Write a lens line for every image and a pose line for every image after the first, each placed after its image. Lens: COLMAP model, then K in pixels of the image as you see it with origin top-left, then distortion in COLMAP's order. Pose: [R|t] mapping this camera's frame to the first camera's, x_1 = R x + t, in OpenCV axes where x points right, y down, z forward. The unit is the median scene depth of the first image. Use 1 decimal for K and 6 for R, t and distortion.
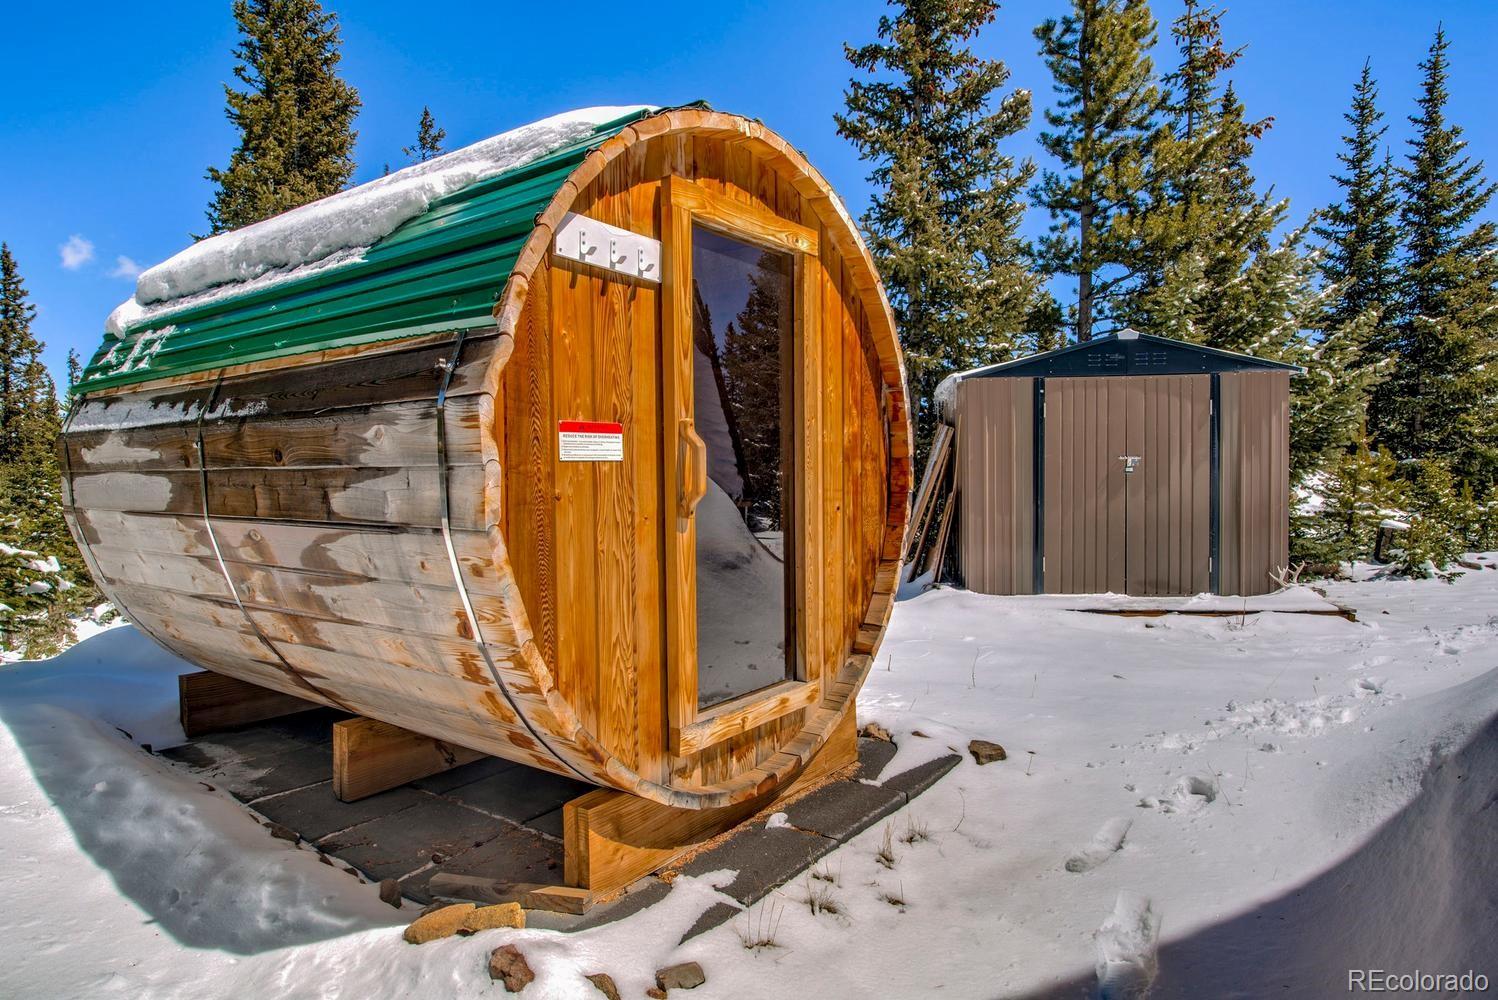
lens RADIAL K [[871.7, 0, 749.0], [0, 871.7, 500.0], [0, 0, 1]] dist [0.015476, 0.000102]
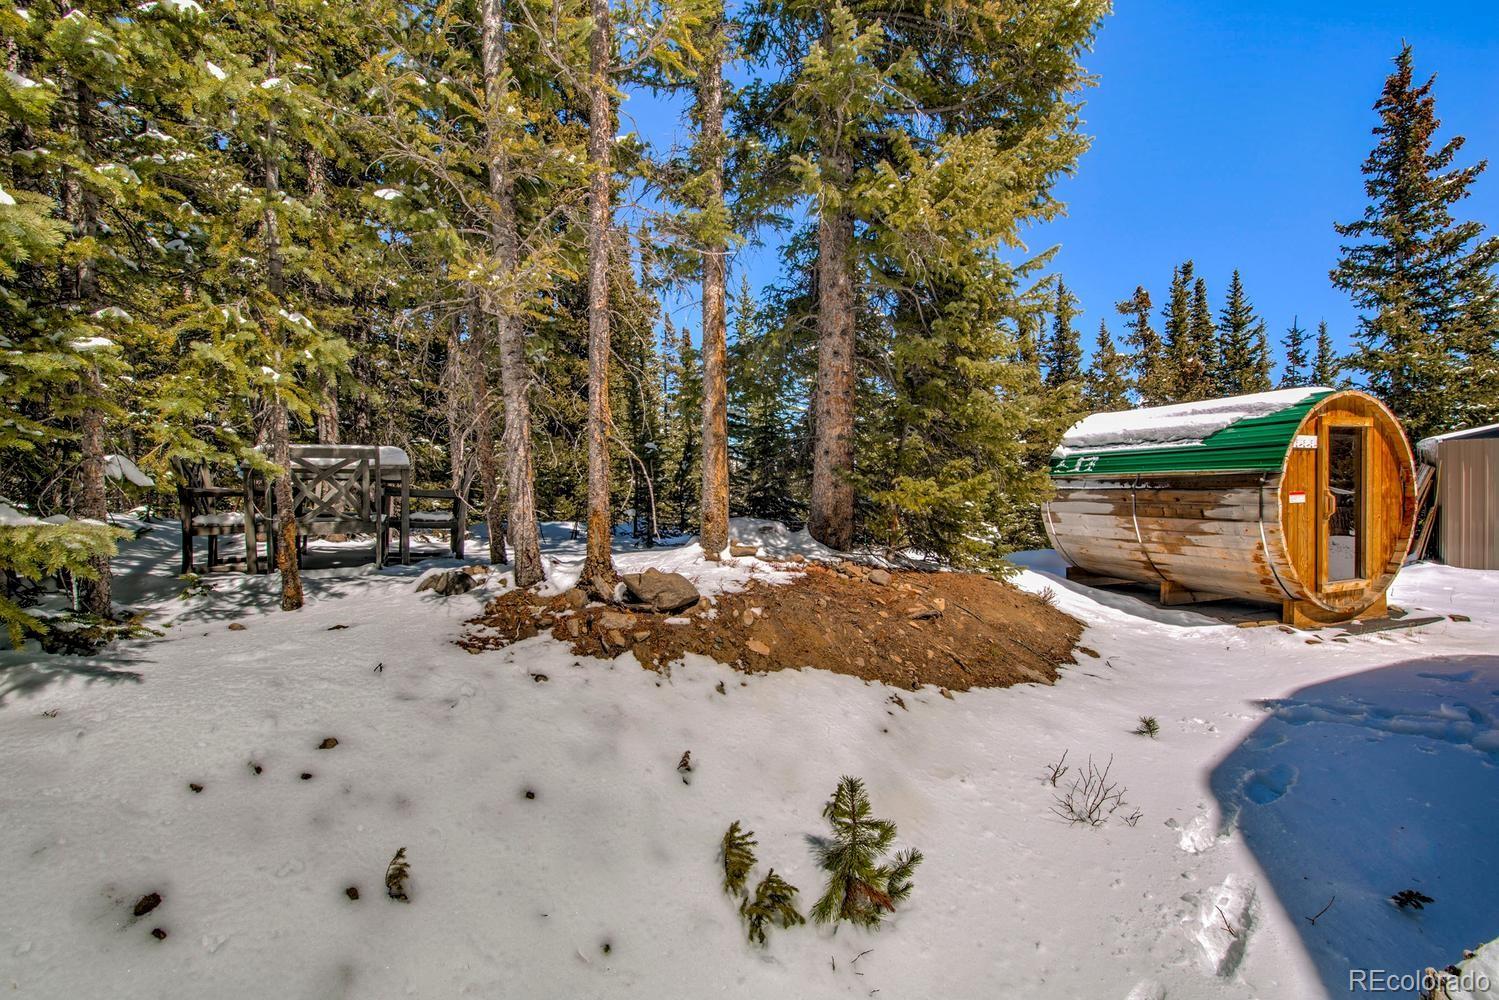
lens RADIAL K [[611.4, 0, 740.2], [0, 611.4, 502.3], [0, 0, 1]] dist [-0.015897, -0.000612]
pose [[0.814063, 0.007440, -0.580730, -0.395714], [-0.007043, 0.999971, 0.002939, -0.025042], [0.580734, 0.001698, 0.814091, -1.514350]]
